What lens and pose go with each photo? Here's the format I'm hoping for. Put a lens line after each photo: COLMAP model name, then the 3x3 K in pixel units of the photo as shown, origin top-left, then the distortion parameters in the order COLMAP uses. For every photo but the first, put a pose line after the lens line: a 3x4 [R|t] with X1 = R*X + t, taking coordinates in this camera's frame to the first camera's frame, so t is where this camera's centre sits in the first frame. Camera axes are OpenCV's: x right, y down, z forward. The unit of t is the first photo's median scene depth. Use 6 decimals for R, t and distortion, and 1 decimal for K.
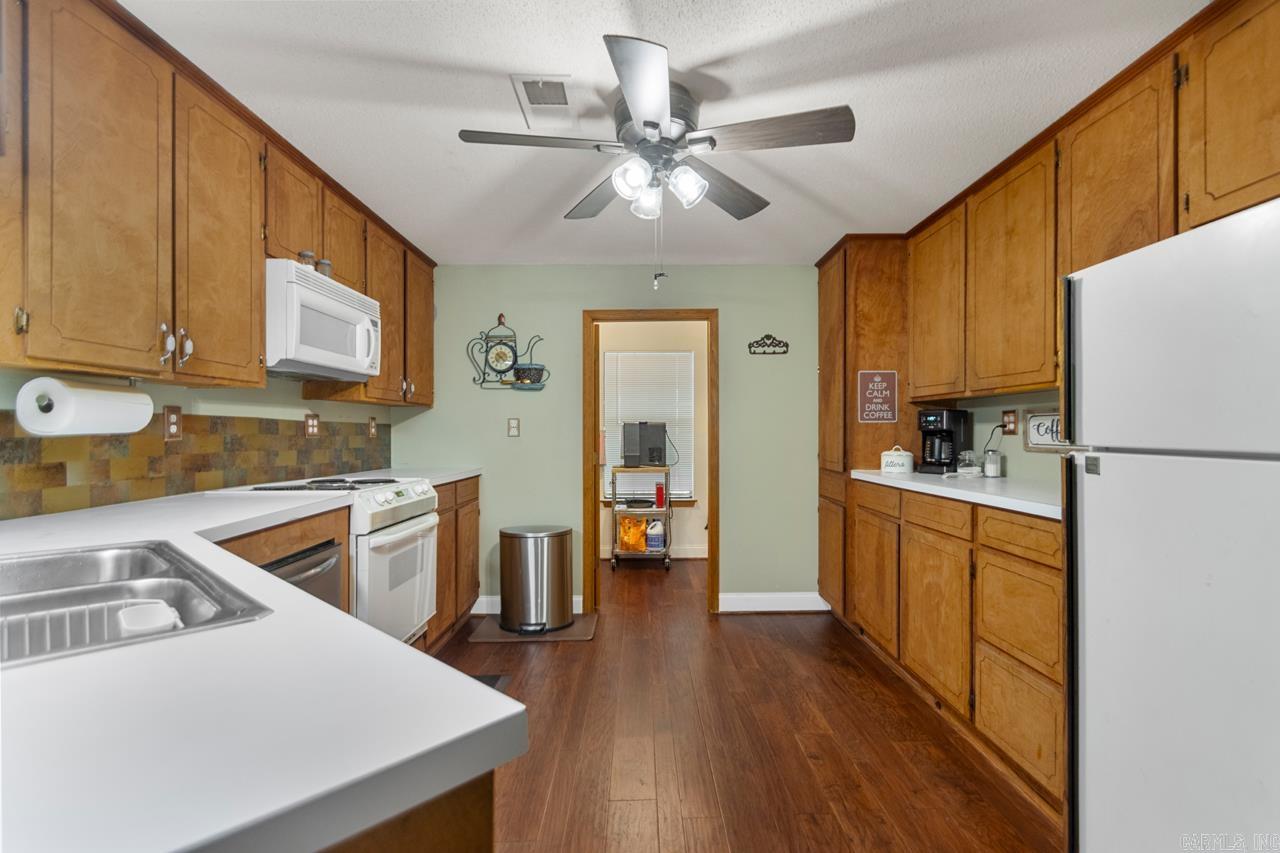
lens RADIAL K [[594.3, 0, 642.5], [0, 594.3, 429.2], [0, 0, 1]] dist [-0.004690, -0.001350]
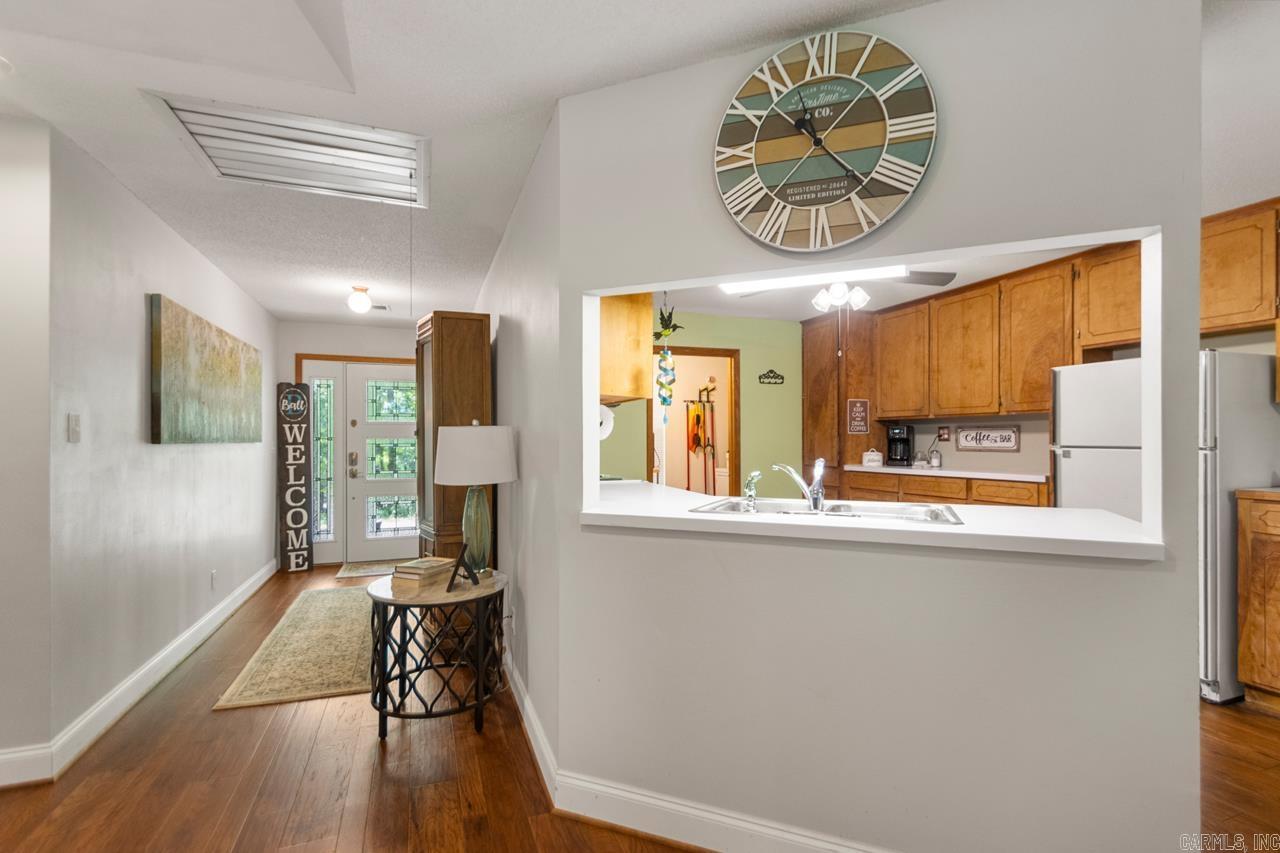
lens RADIAL K [[594.3, 0, 639.7], [0, 594.3, 432.6], [0, 0, 1]] dist [-0.004690, -0.001350]
pose [[0.939495, 0.005337, 0.342520, -0.773524], [-0.002541, 0.999960, -0.008612, 0.001334], [-0.342552, 0.007221, 0.939471, -0.284856]]
